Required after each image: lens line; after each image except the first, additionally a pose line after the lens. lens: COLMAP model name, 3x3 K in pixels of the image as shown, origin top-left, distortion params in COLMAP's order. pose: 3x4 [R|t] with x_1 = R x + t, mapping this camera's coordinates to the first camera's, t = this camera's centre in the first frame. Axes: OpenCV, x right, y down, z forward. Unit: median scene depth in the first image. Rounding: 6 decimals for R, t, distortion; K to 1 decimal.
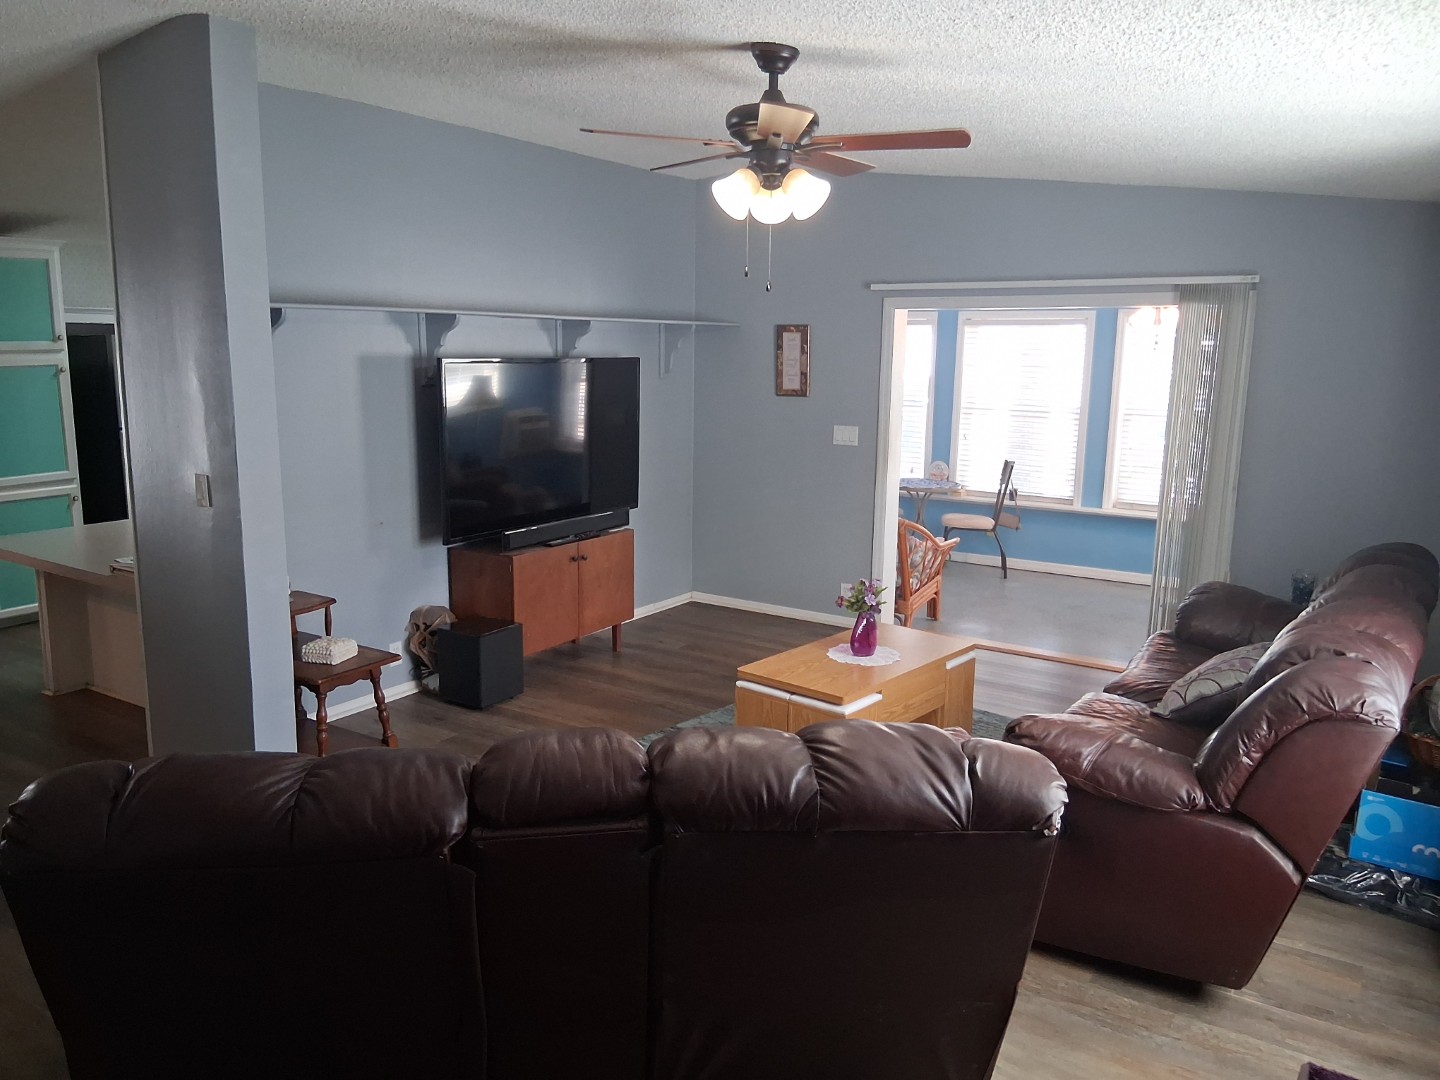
lens RADIAL K [[1087.0, 0, 719.8], [0, 1087.0, 540.3], [0, 0, 1]] dist [0.055534, -0.072218]
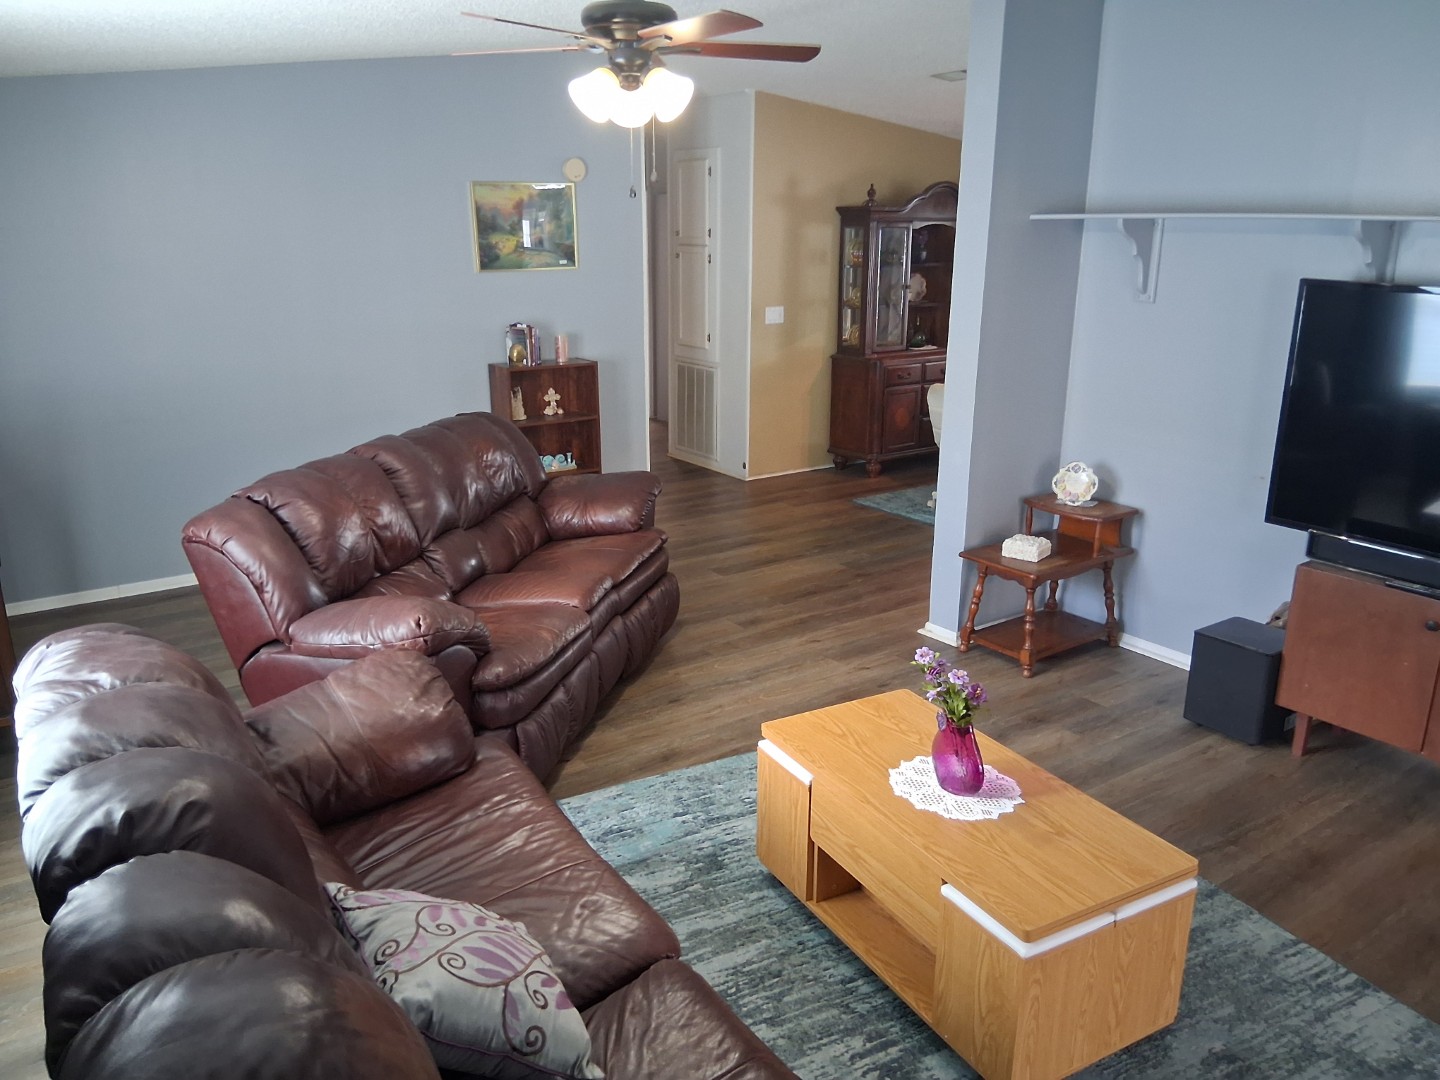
lens RADIAL K [[1087.0, 0, 721.6], [0, 1087.0, 541.0], [0, 0, 1]] dist [0.055534, -0.072218]
pose [[-0.382761, 0.235711, -0.893272, 0.747377], [-0.190776, 0.925897, 0.326066, -0.204891], [0.903935, 0.295220, -0.309429, 1.110565]]
